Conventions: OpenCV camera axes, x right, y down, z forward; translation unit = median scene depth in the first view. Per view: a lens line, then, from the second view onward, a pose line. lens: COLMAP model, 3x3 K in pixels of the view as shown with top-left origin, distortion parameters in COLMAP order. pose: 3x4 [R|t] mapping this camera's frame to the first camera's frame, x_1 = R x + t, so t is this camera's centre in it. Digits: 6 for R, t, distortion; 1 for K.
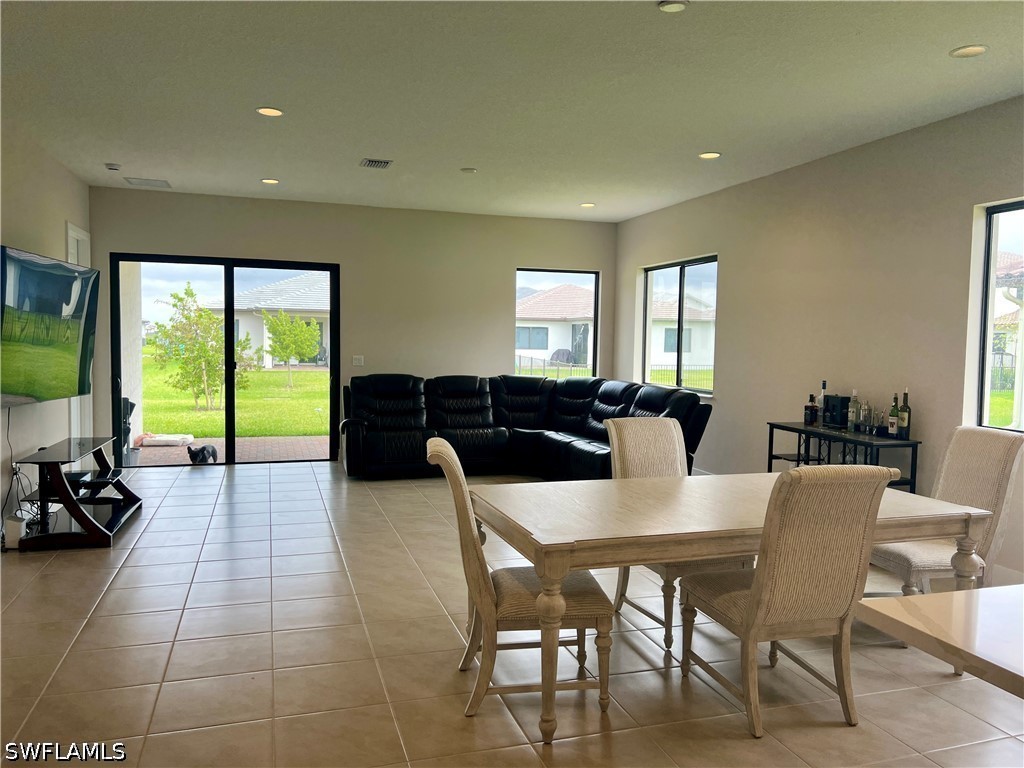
lens RADIAL K [[760.0, 0, 510.6], [0, 760.0, 383.7], [0, 0, 1]] dist [0.065598, -0.078571]
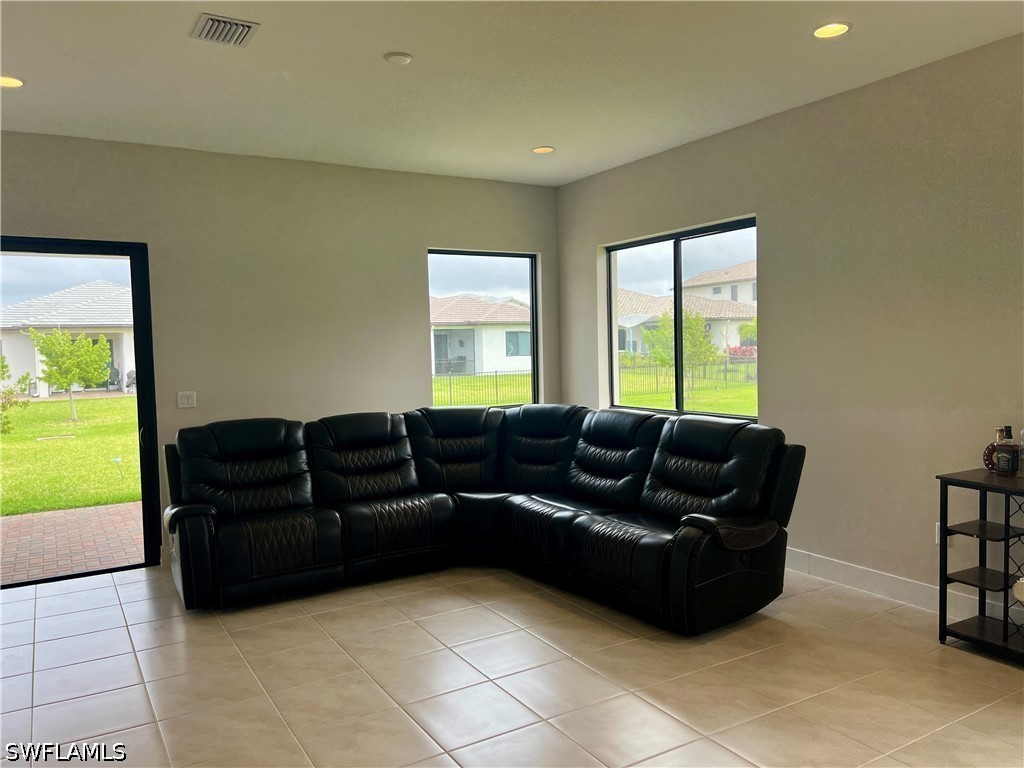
lens RADIAL K [[760.0, 0, 507.8], [0, 760.0, 375.8], [0, 0, 1]] dist [0.065598, -0.078571]
pose [[0.971813, -0.051345, 0.230092, -0.091679], [0.055511, 0.998390, -0.011667, -0.028349], [-0.229123, 0.024111, 0.973099, 0.342982]]
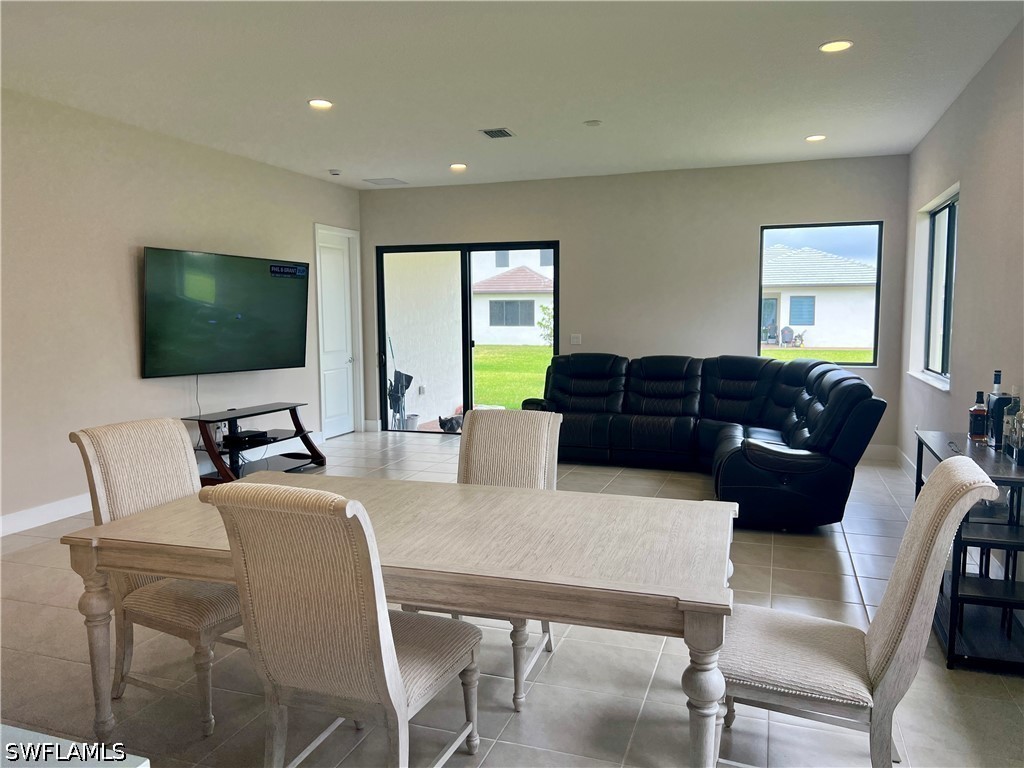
lens RADIAL K [[760.0, 0, 514.9], [0, 760.0, 389.0], [0, 0, 1]] dist [0.065598, -0.078571]
pose [[0.800878, 0.038740, -0.597573, 0.324969], [-0.017424, 0.998990, 0.041411, -0.005545], [0.598574, -0.022753, 0.800744, 0.179258]]
